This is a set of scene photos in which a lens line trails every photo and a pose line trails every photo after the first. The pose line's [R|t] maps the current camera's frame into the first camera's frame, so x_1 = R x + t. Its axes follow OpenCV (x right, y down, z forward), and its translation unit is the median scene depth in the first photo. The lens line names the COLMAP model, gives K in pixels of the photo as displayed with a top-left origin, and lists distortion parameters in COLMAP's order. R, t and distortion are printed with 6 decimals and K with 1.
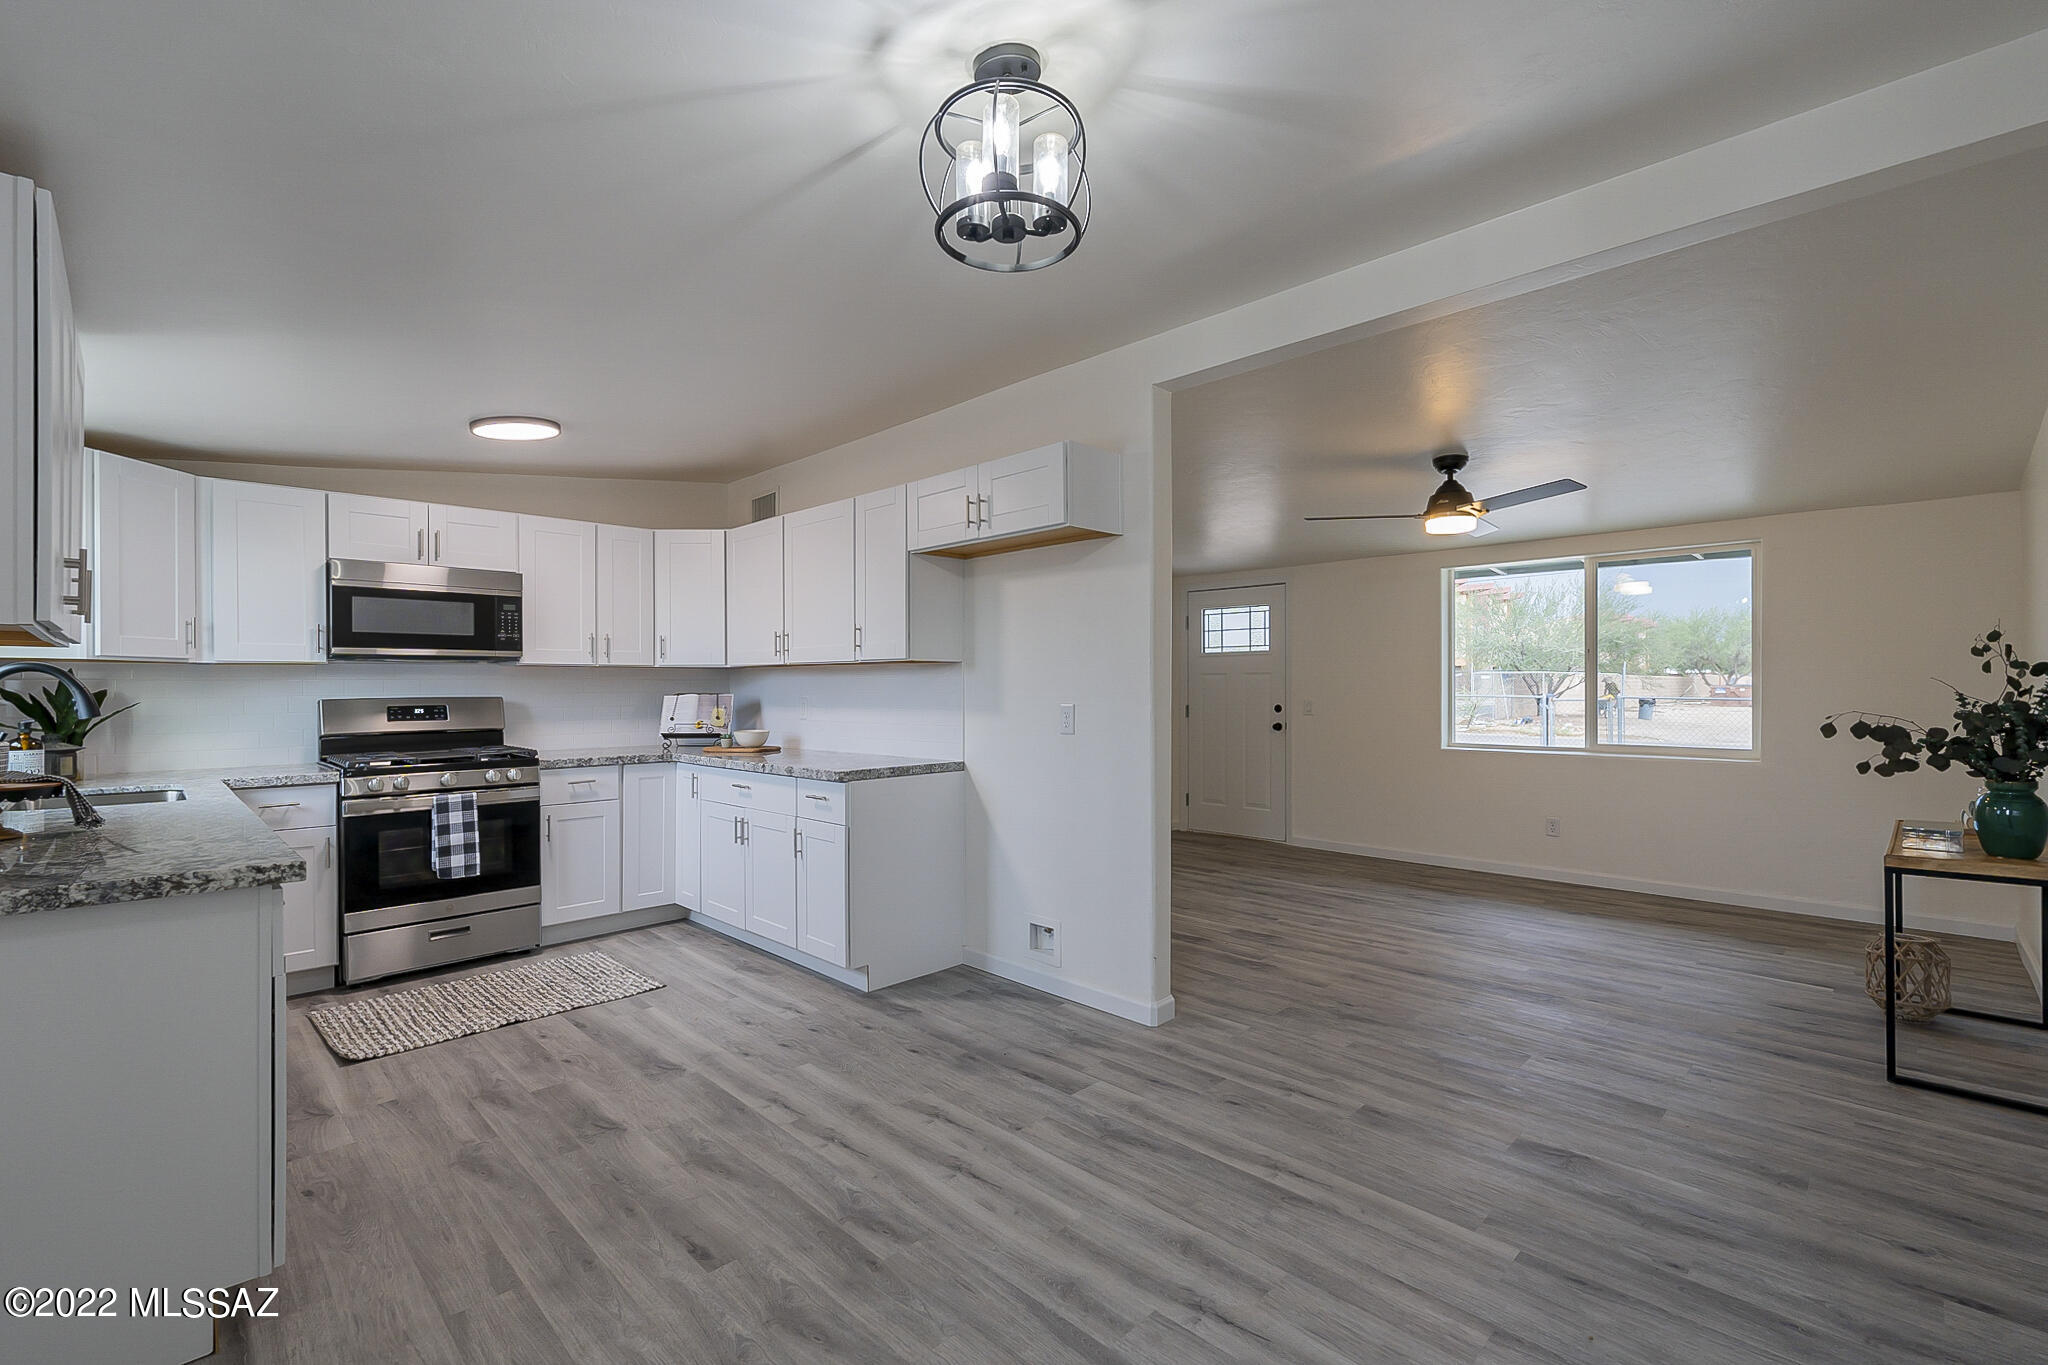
lens RADIAL K [[896.4, 0, 1017.7], [0, 896.4, 689.7], [0, 0, 1]] dist [-0.005137, 0.000389]
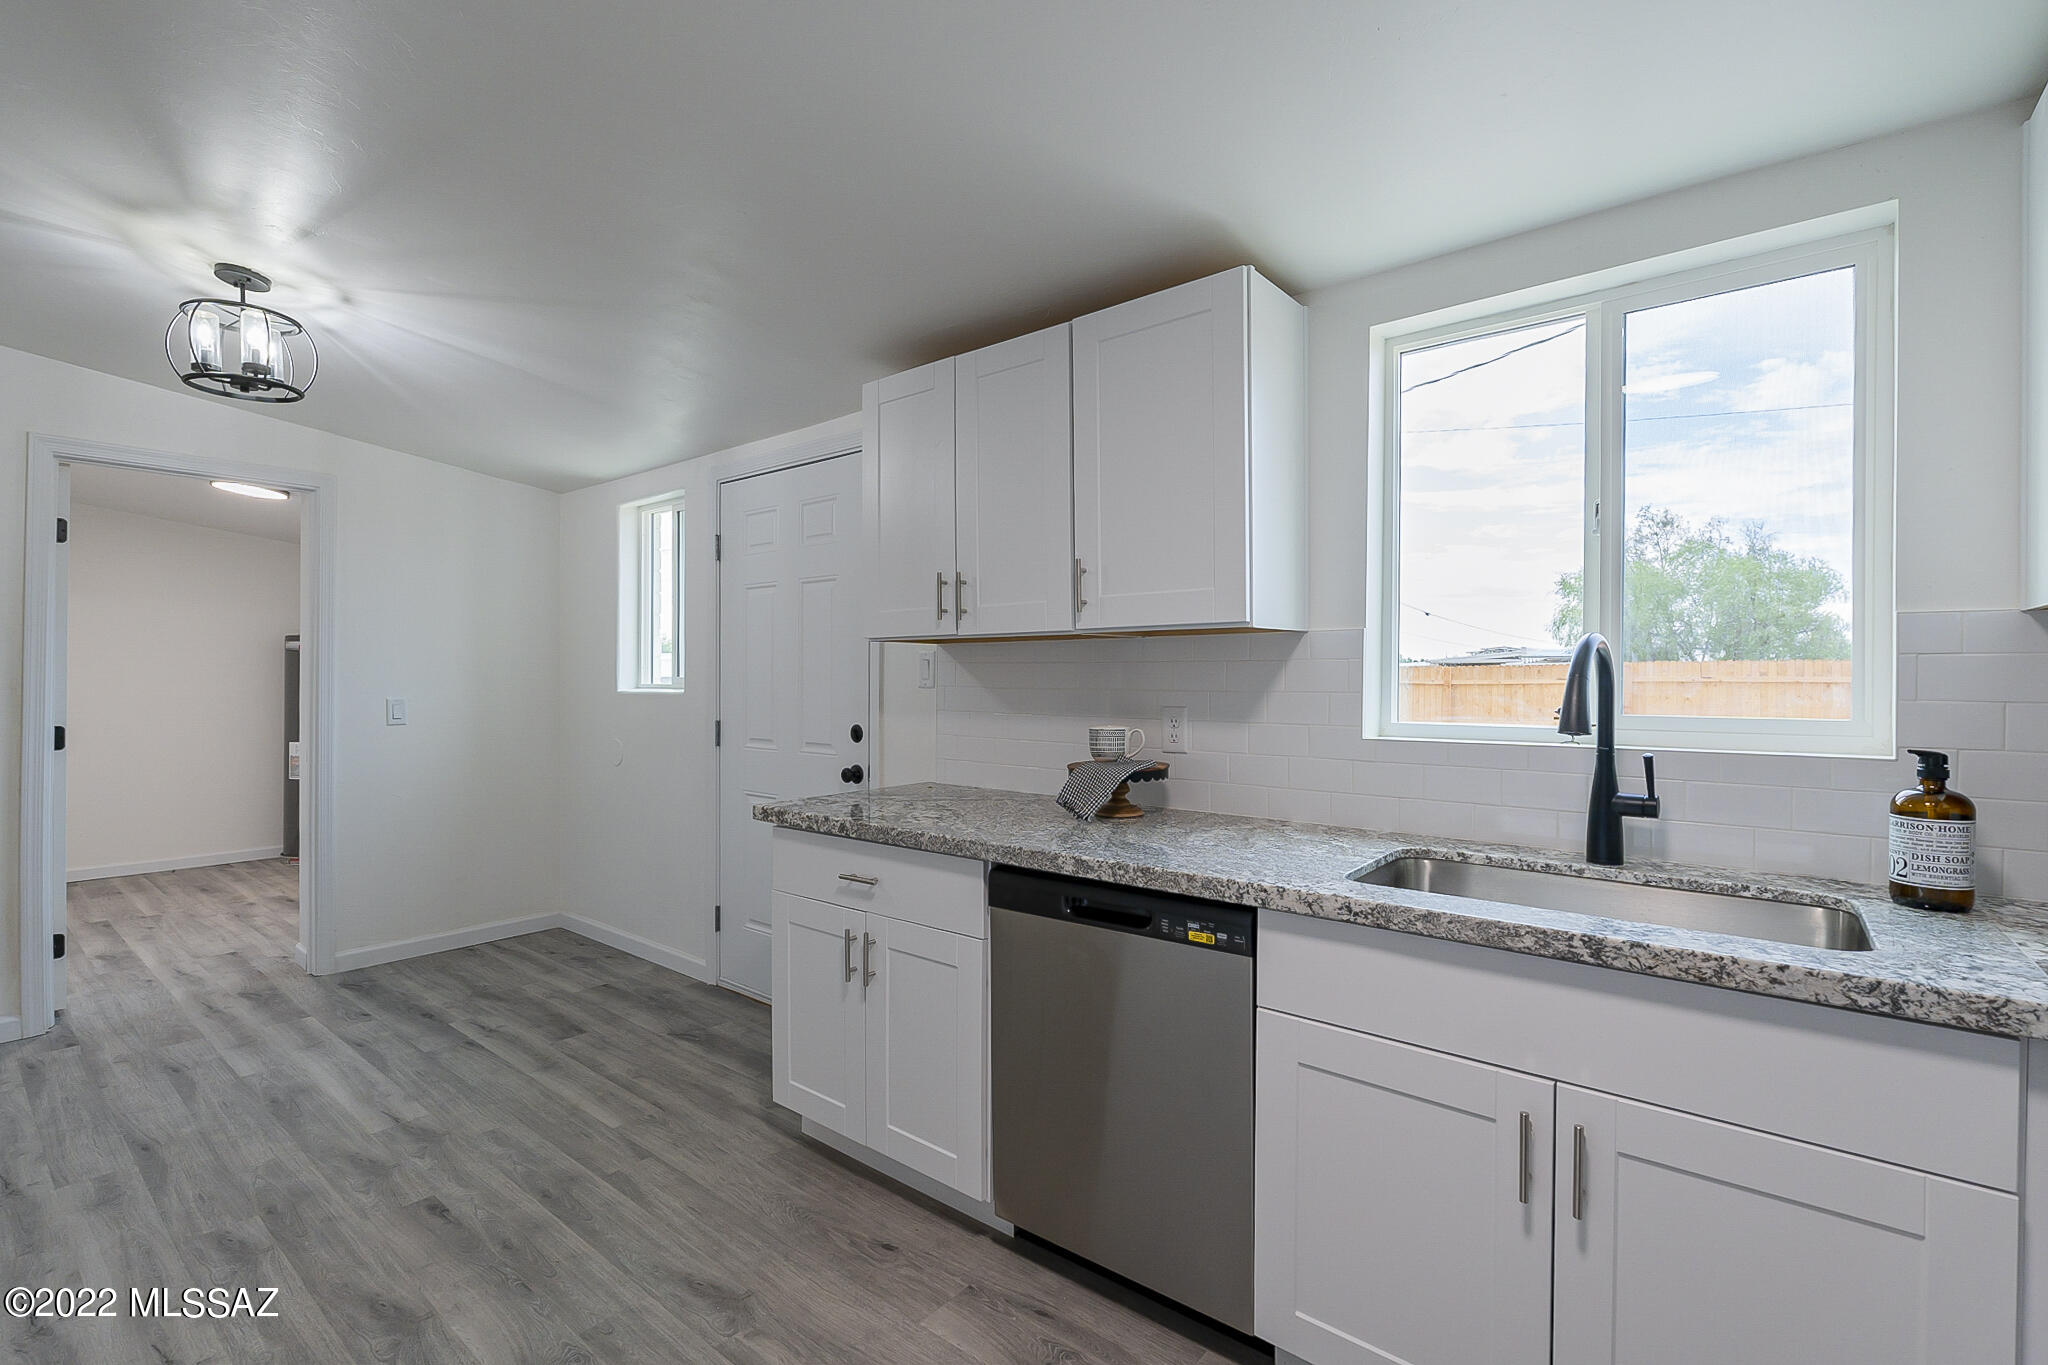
lens RADIAL K [[896.4, 0, 1019.8], [0, 896.4, 685.2], [0, 0, 1]] dist [-0.005137, 0.000389]
pose [[-0.993624, 0.001720, -0.112735, -0.519600], [0.000924, 0.999974, 0.007113, -0.001828], [0.112744, 0.006964, -0.993600, 1.195692]]
